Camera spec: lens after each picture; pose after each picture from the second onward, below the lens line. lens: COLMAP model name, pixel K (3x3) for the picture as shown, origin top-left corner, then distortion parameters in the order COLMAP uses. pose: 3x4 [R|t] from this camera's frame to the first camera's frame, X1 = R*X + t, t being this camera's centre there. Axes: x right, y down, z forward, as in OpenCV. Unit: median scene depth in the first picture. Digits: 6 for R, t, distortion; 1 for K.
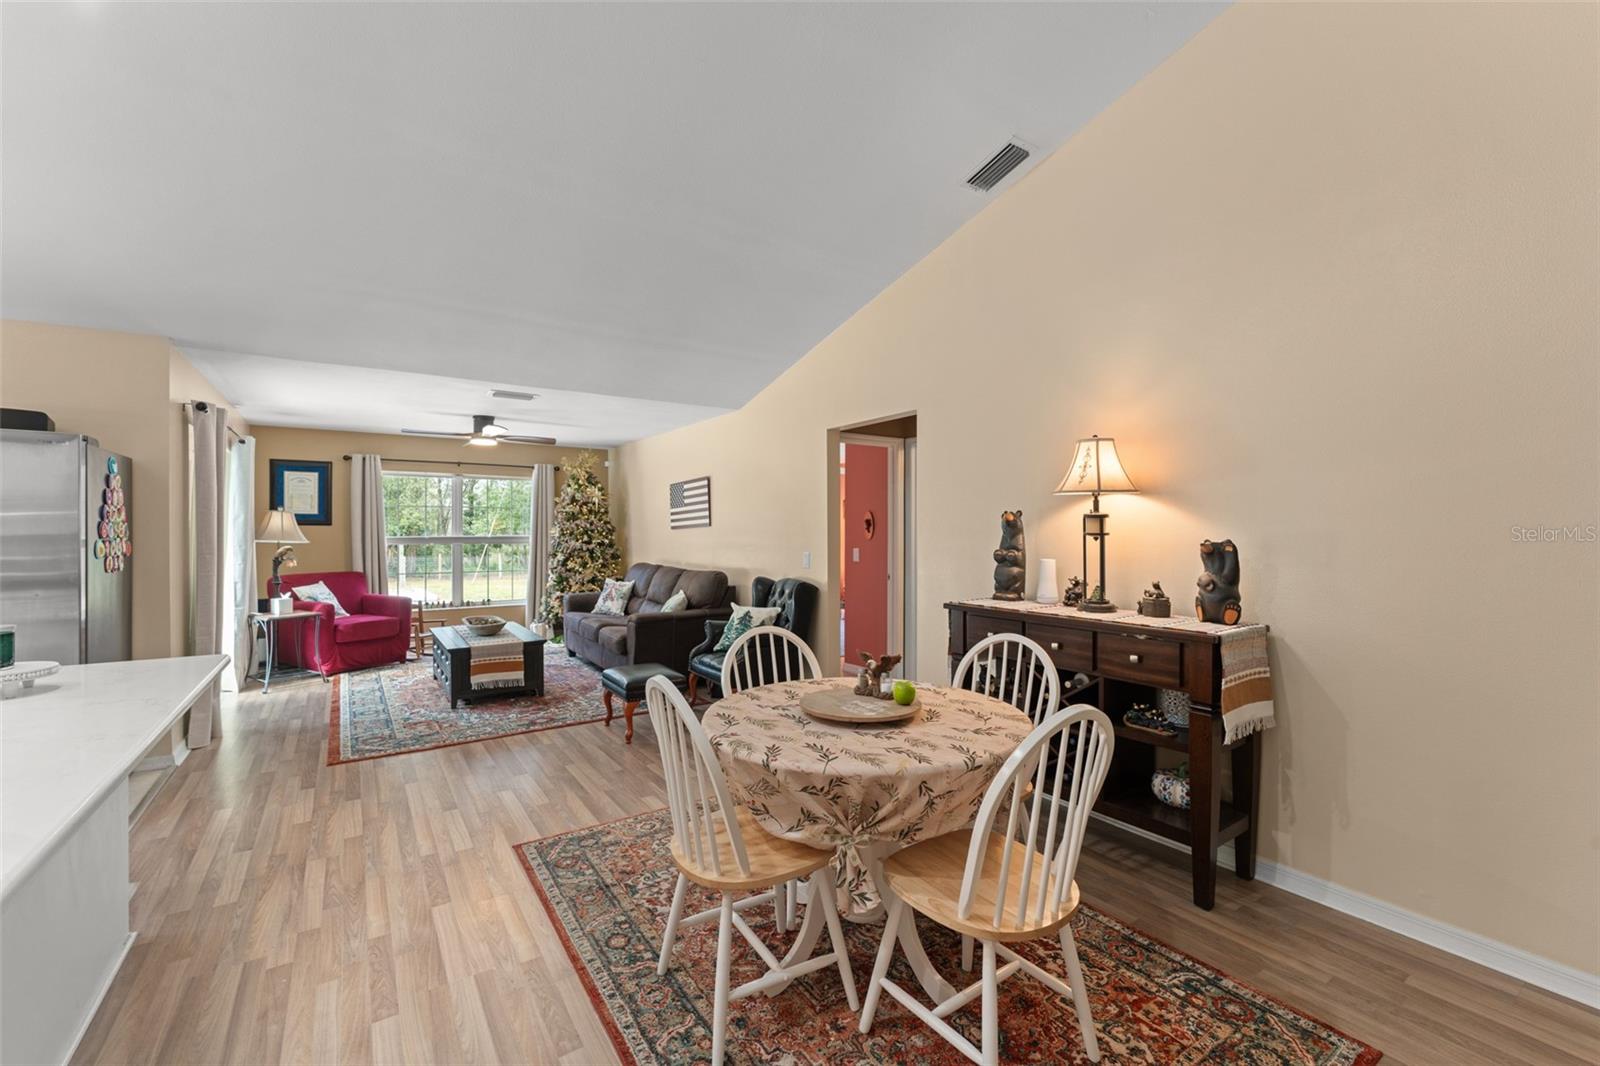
lens RADIAL K [[668.6, 0, 811.0], [0, 668.6, 532.4], [0, 0, 1]] dist [-0.003776, -0.000967]
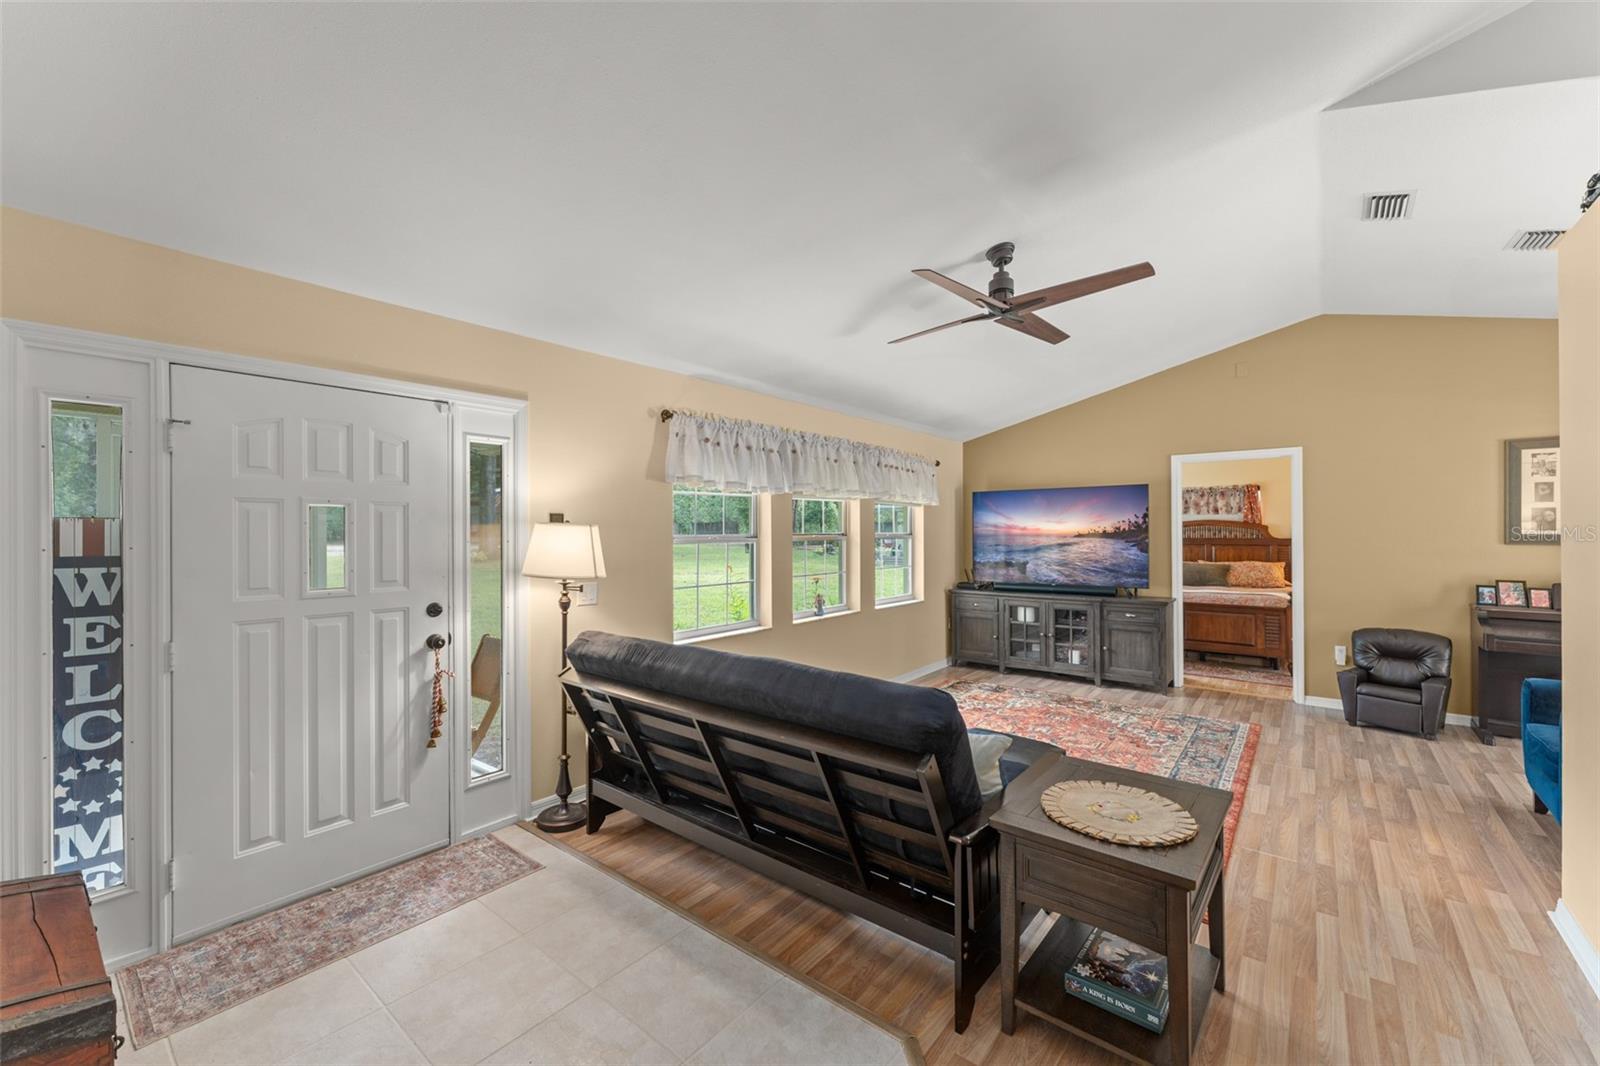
lens RADIAL K [[626.7, 0, 800.9], [0, 626.7, 535.6], [0, 0, 1]] dist [-0.001358, -0.000379]
pose [[-0.276013, 0.004937, 0.961141, -0.914232], [0.009757, 0.999950, -0.002335, -0.012596], [-0.961104, 0.008734, -0.276048, 1.213670]]
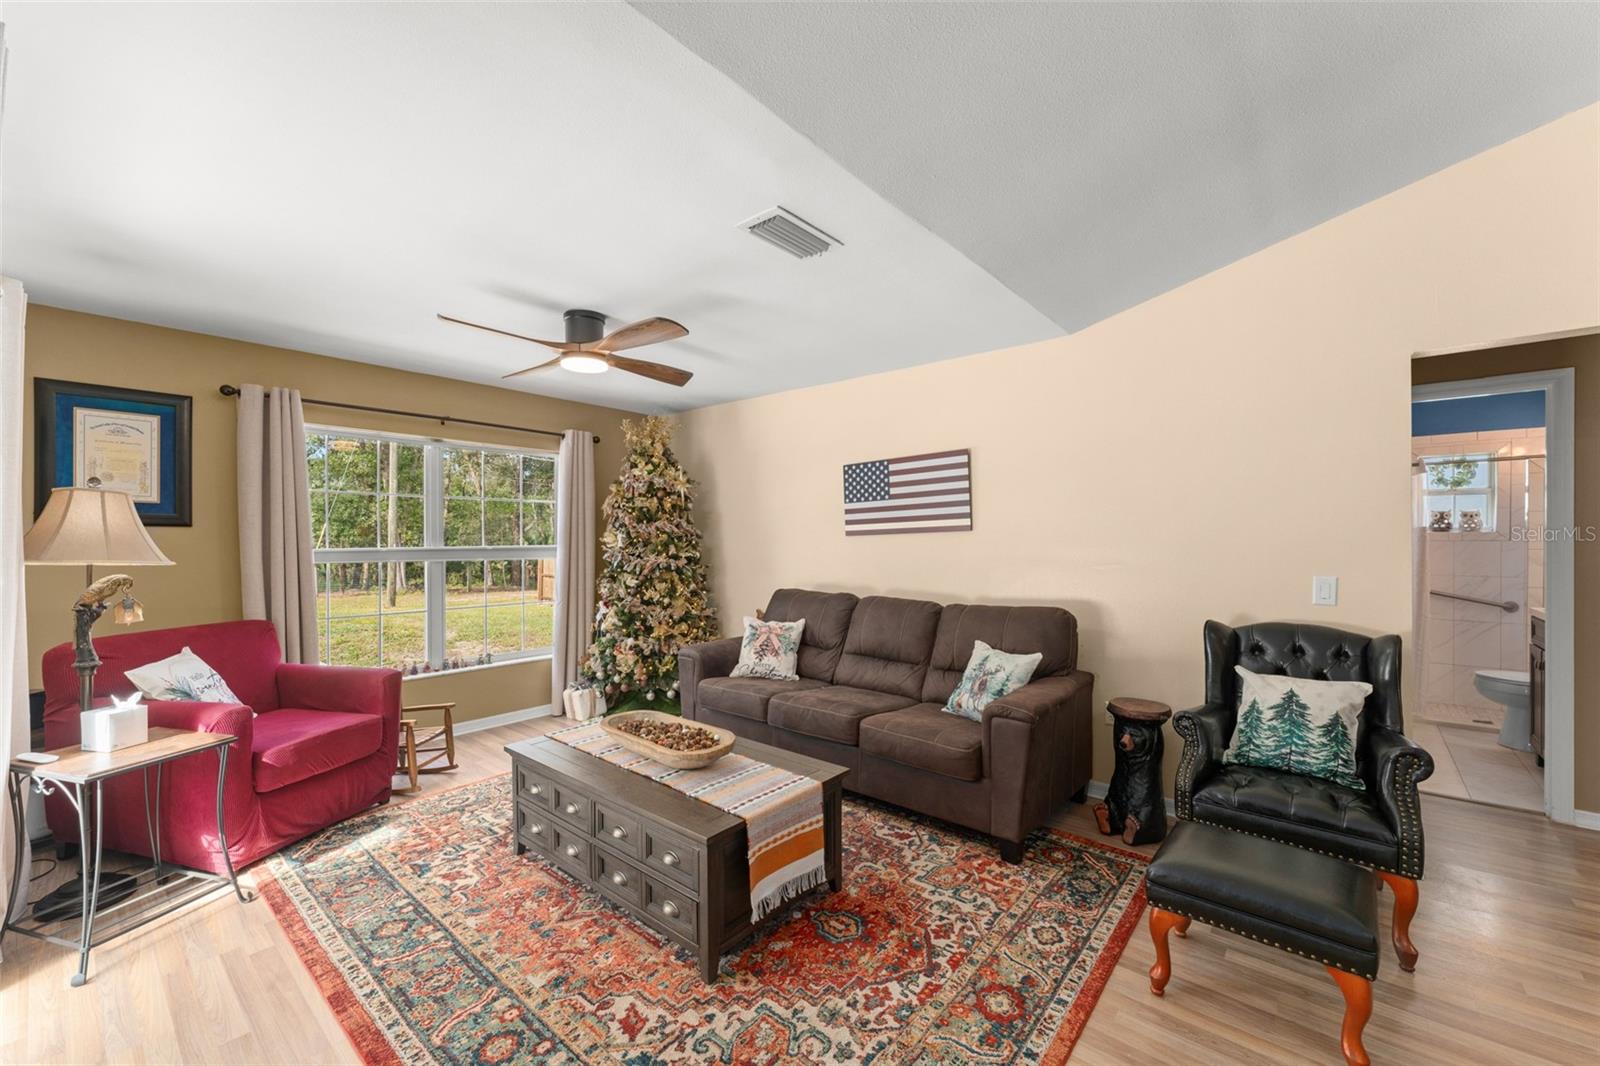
lens RADIAL K [[626.7, 0, 797.2], [0, 626.7, 540.0], [0, 0, 1]] dist [-0.001358, -0.000379]
pose [[0.963779, -0.000301, 0.266700, -0.423640], [0.000220, 1.000000, 0.000336, -0.000949], [-0.266701, -0.000266, 0.963779, 0.451054]]
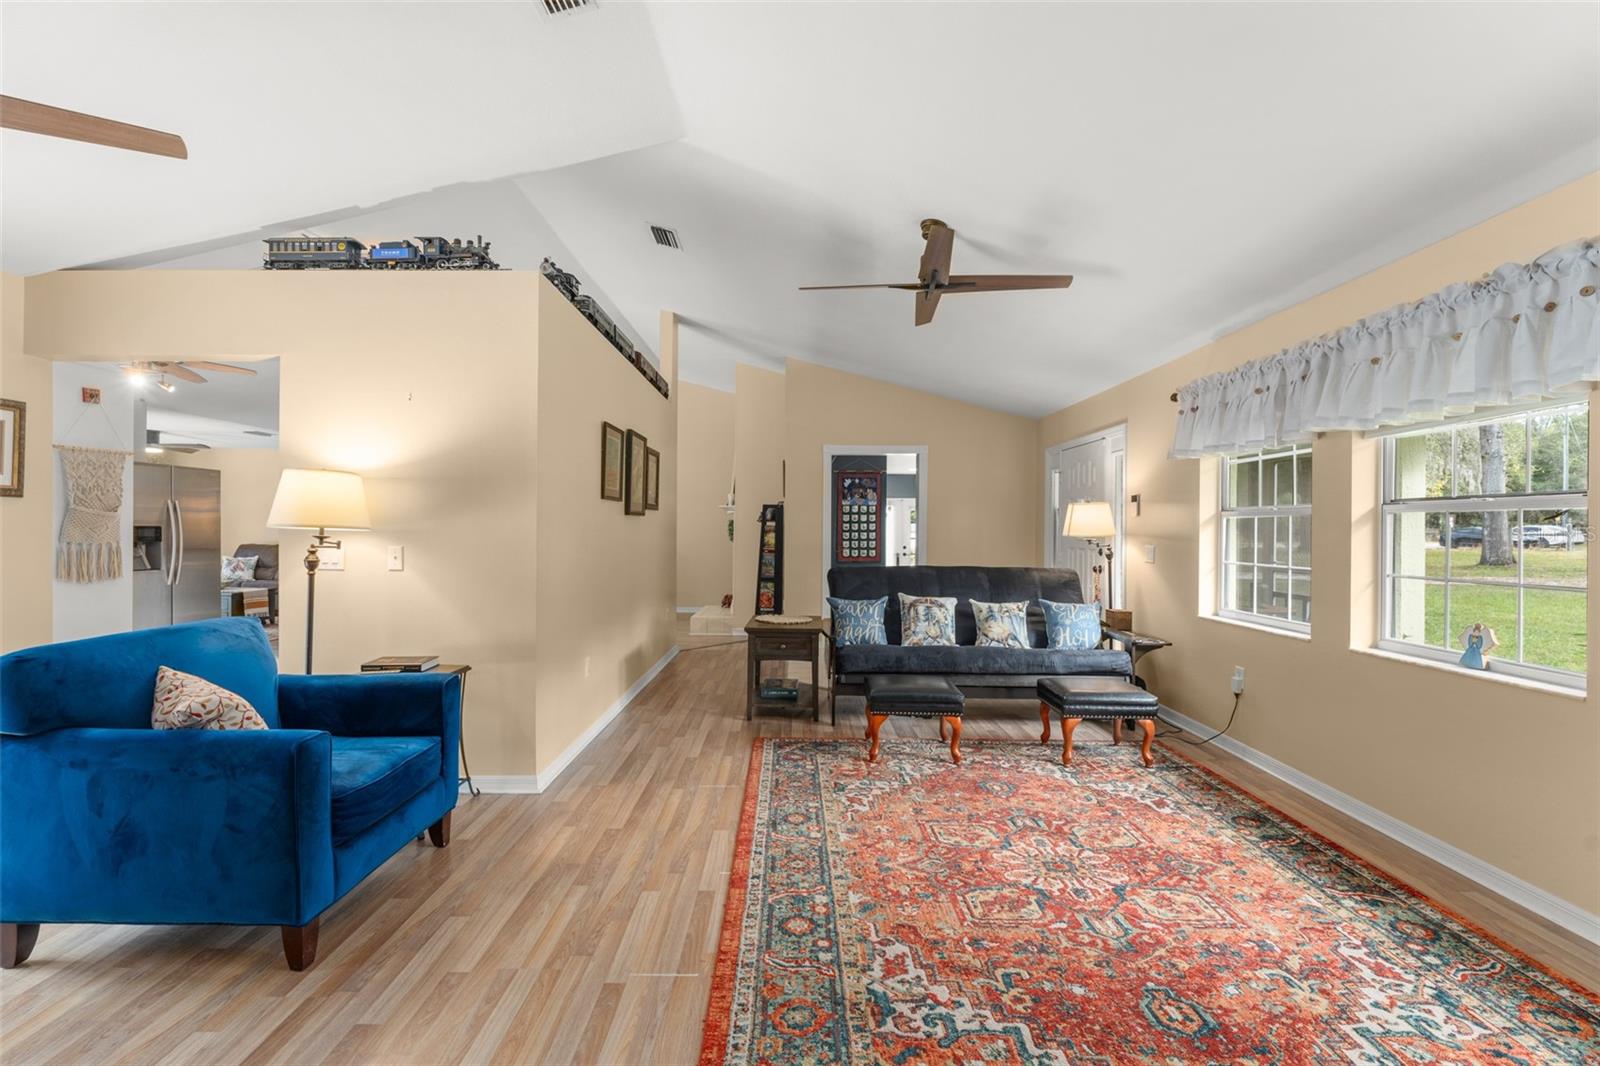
lens RADIAL K [[668.6, 0, 804.7], [0, 668.6, 532.7], [0, 0, 1]] dist [-0.003776, -0.000967]
pose [[0.831351, 0.017959, -0.555457, -0.299508], [-0.016446, 0.999835, 0.007712, 0.008312], [0.555504, 0.002724, 0.831509, 0.455812]]
